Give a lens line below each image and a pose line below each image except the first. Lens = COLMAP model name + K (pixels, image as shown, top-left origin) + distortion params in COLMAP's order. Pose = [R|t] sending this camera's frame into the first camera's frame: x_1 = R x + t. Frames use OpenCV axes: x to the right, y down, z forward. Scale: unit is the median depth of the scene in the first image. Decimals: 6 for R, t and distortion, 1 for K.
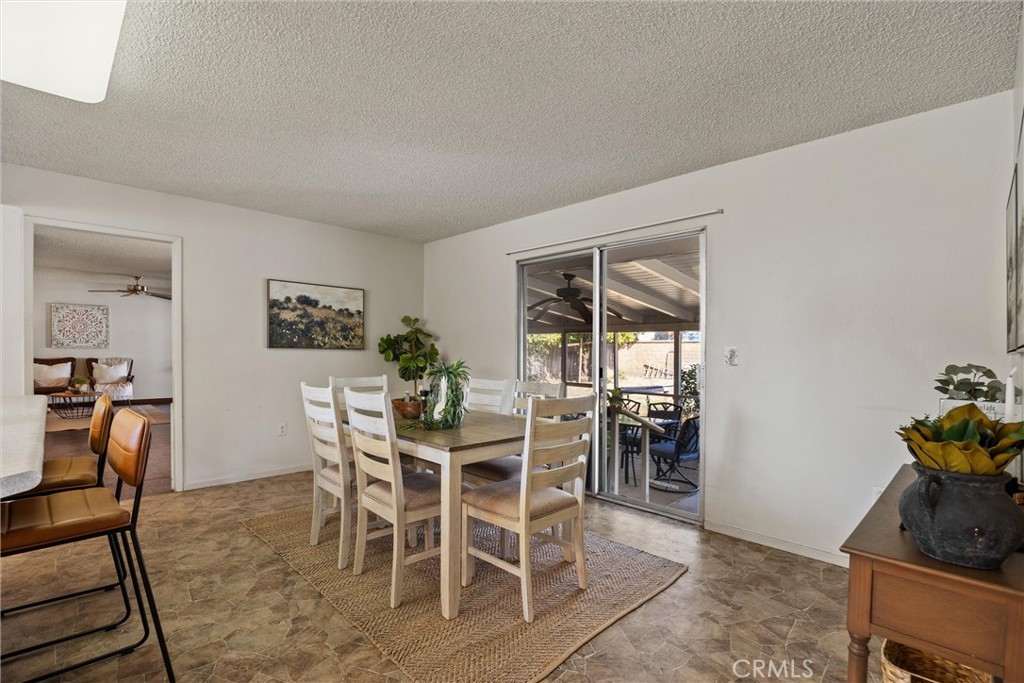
lens RADIAL K [[466.2, 0, 501.3], [0, 466.2, 355.4], [0, 0, 1]] dist [-0.014364, -0.000222]
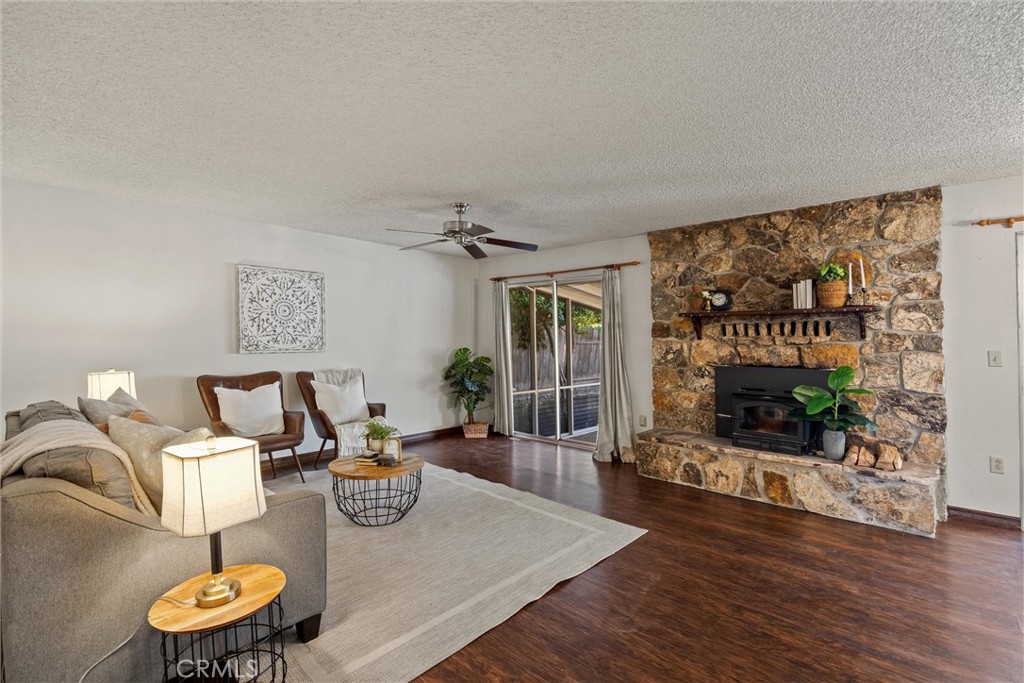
lens RADIAL K [[490.9, 0, 501.7], [0, 490.9, 342.0], [0, 0, 1]] dist [-0.008650, -0.001619]
pose [[0.999376, -0.009982, 0.033880, -0.684290], [0.010112, 0.999942, -0.003657, -0.023432], [-0.033841, 0.003997, 0.999419, 0.437137]]
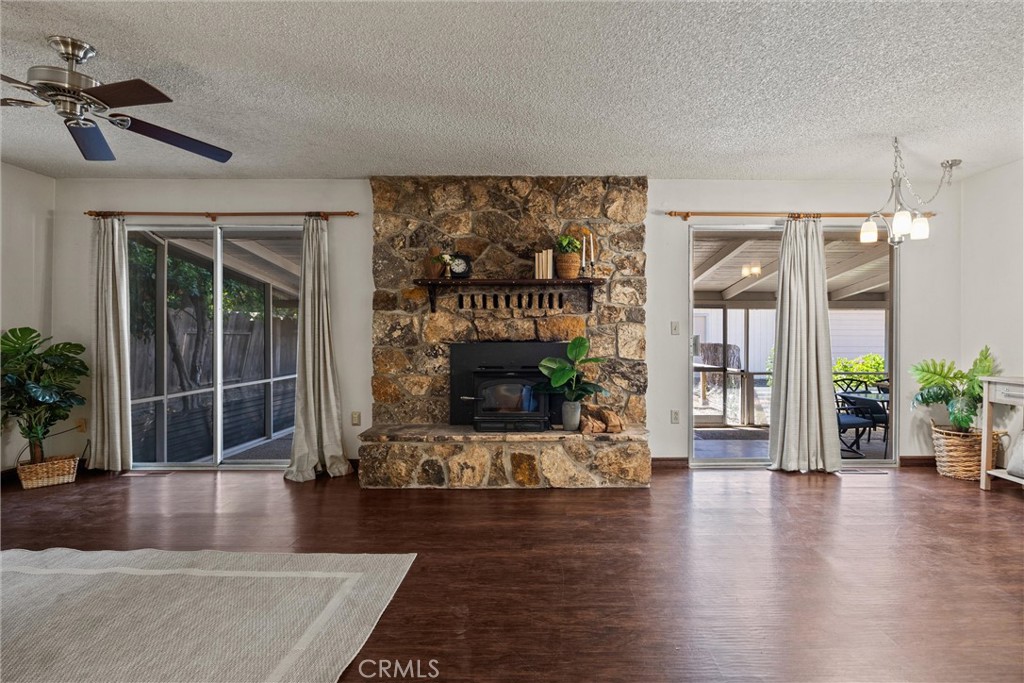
lens RADIAL K [[524.5, 0, 511.3], [0, 524.5, 336.2], [0, 0, 1]] dist [-0.013215, 0.003130]
pose [[0.686210, -0.002093, 0.727401, -0.744094], [0.019824, 0.999678, -0.015825, 0.001135], [-0.727133, 0.025279, 0.686031, 0.559707]]
